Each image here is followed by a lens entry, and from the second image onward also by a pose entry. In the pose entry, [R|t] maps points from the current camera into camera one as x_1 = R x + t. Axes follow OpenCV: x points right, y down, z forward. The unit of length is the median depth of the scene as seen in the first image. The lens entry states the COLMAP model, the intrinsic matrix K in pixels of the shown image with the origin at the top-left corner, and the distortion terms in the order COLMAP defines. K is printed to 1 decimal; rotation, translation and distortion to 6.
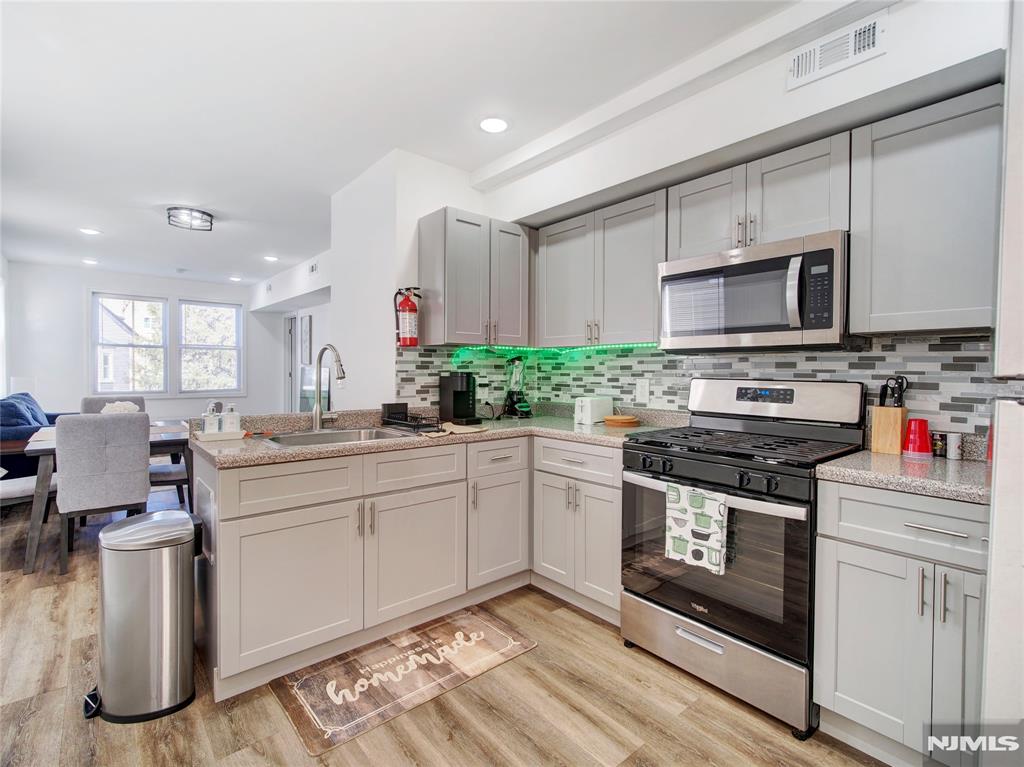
lens RADIAL K [[481.0, 0, 526.9], [0, 481.0, 383.5], [0, 0, 1]] dist [-0.016675, -0.000215]
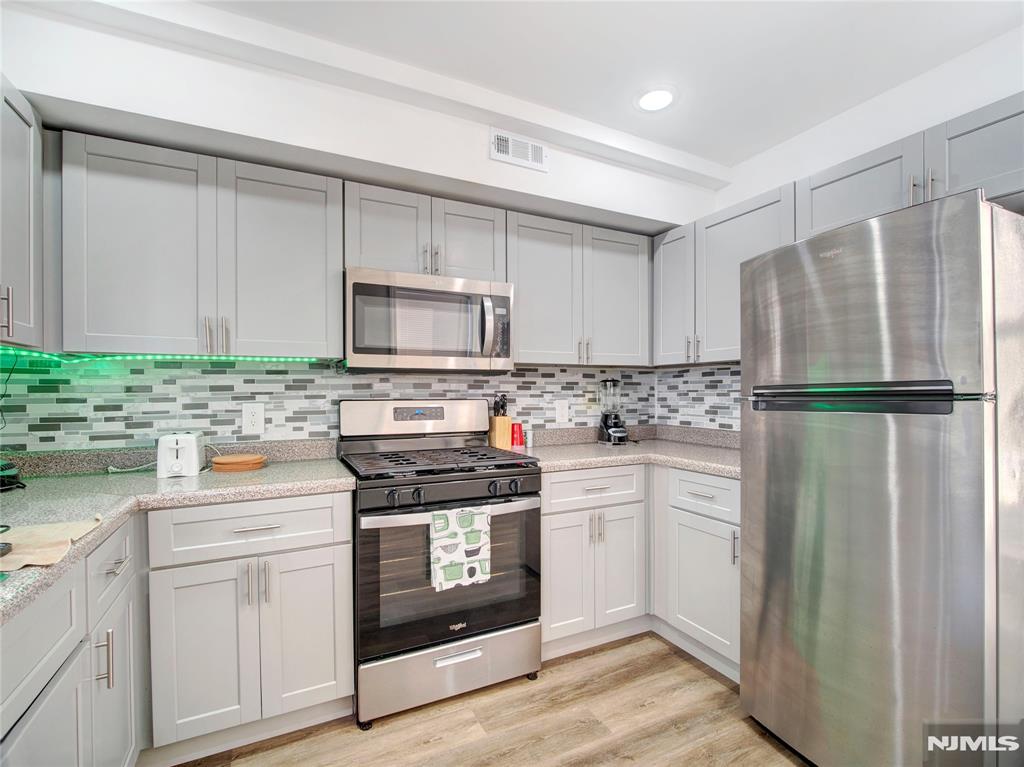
lens RADIAL K [[466.9, 0, 511.5], [0, 466.9, 396.6], [0, 0, 1]] dist [-0.035103, 0.000321]
pose [[0.245779, -0.016803, 0.969180, -0.491238], [0.031770, 0.999452, 0.009271, -0.018266], [-0.968805, 0.028512, 0.246179, 0.570272]]
